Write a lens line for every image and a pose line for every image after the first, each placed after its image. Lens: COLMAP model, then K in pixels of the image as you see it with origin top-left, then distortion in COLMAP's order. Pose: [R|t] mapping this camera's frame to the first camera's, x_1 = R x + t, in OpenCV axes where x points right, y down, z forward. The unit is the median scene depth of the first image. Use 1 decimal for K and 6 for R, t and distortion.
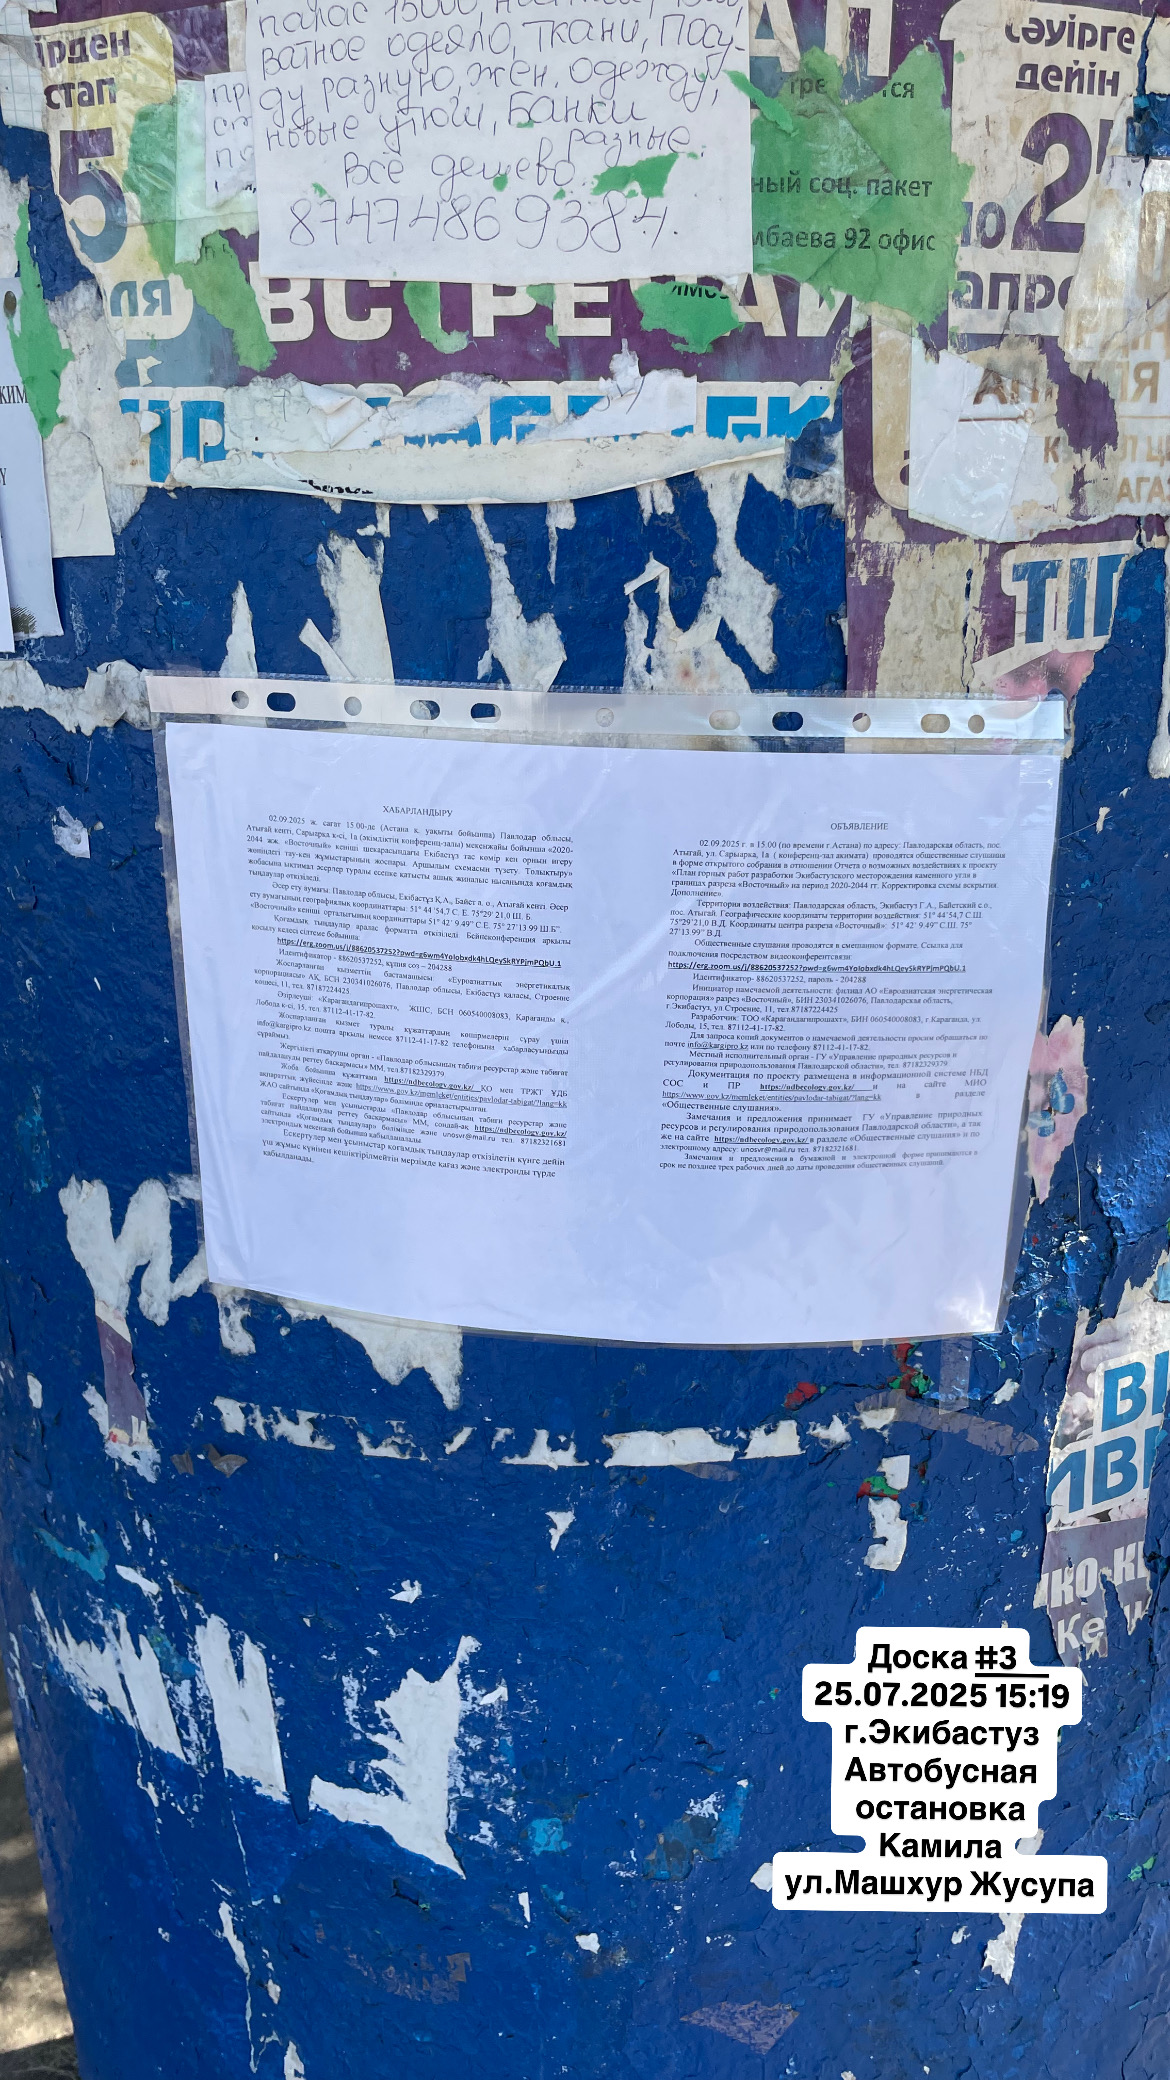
lens RADIAL K [[1622.8, 0, 585.0], [0, 1622.8, 1040.0], [0, 0, 1]] dist [0.078674, -0.116356]
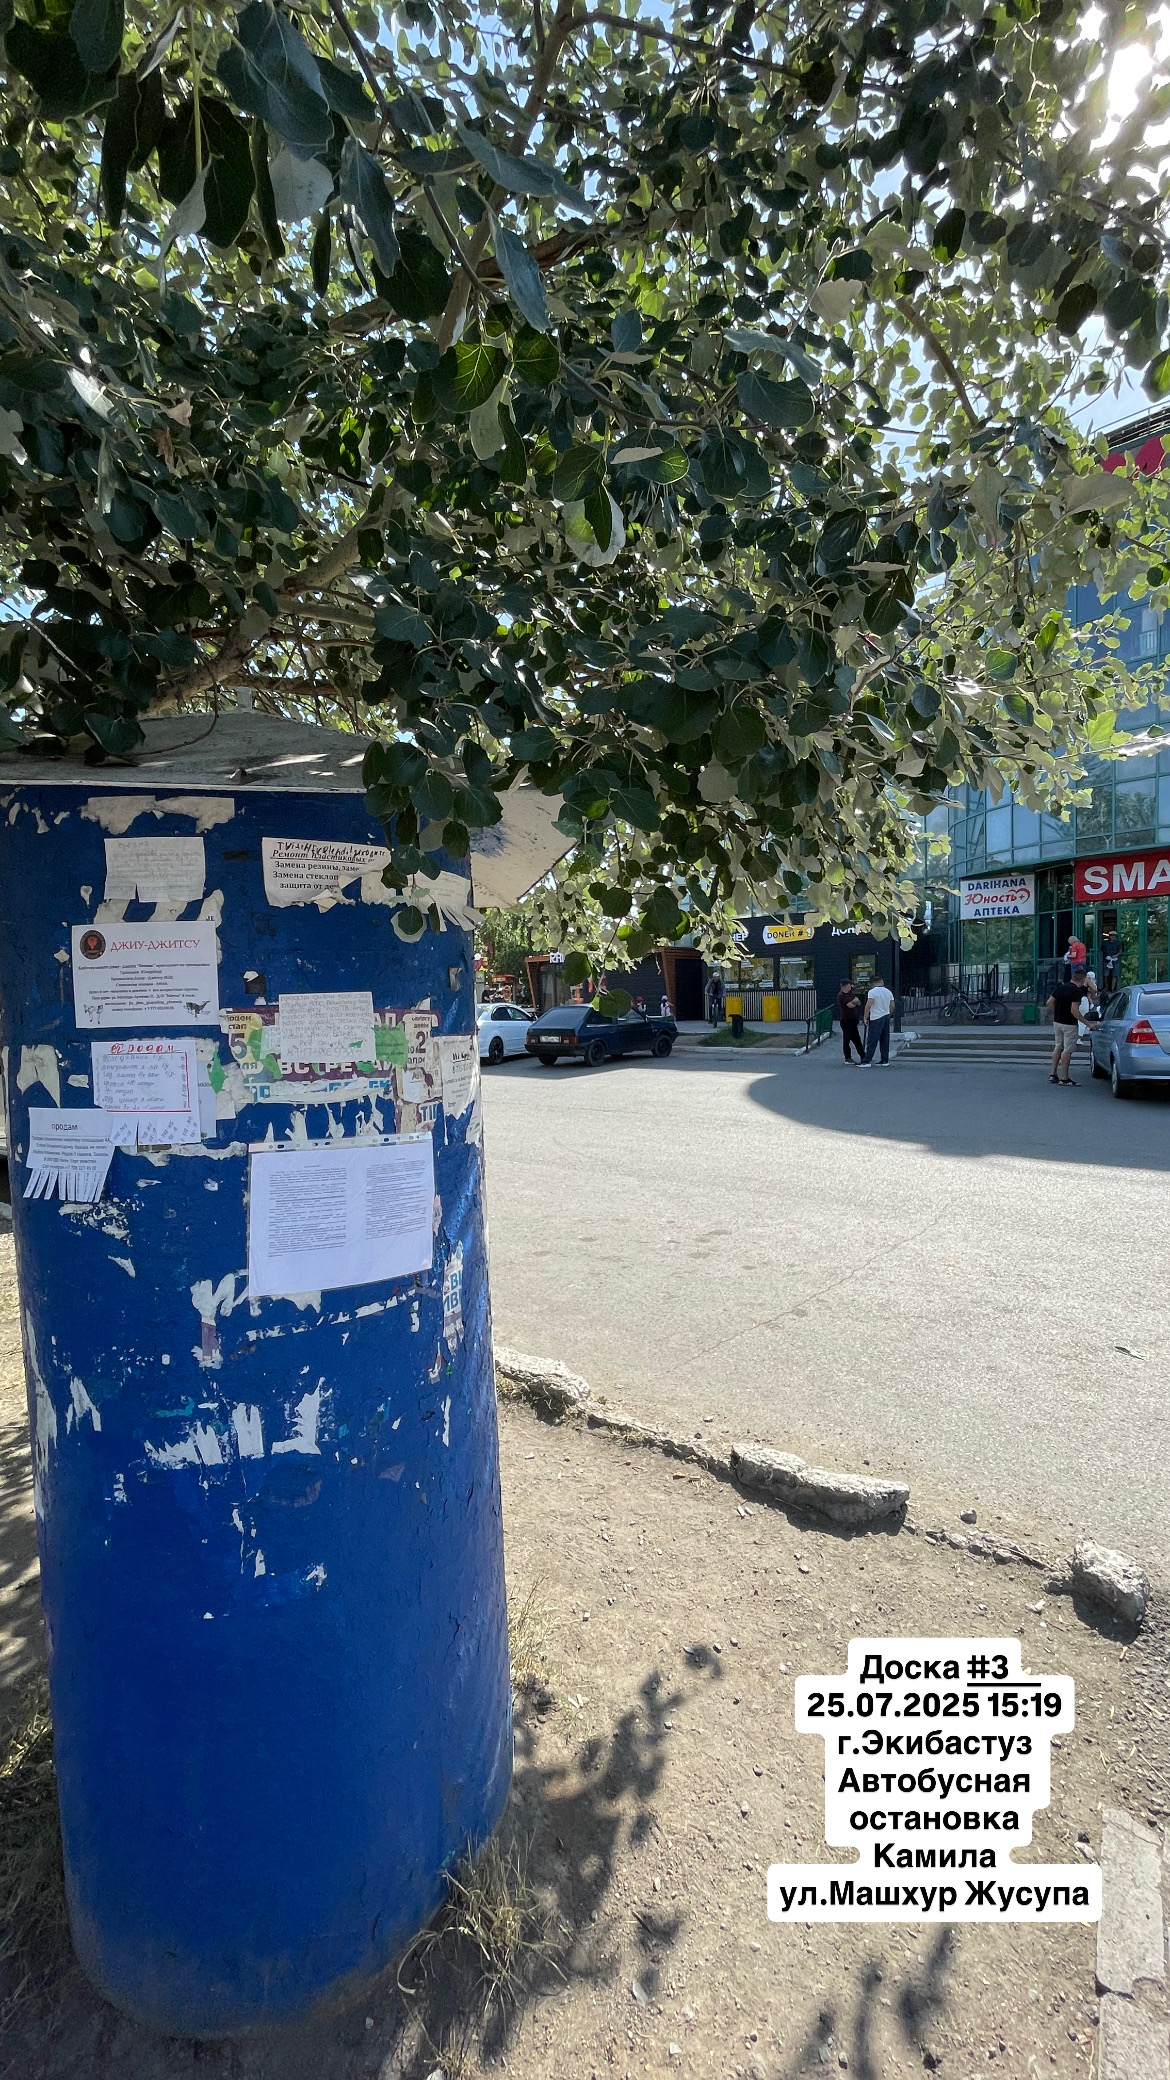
lens RADIAL K [[774.0, 0, 585.0], [0, 774.0, 1040.0], [0, 0, 1]] dist [0.000835, 0.000030]
pose [[0.755824, -0.009045, 0.654712, -0.905444], [0.215286, 0.947744, -0.235441, 0.191921], [-0.618370, 0.318902, 0.718275, -1.109062]]
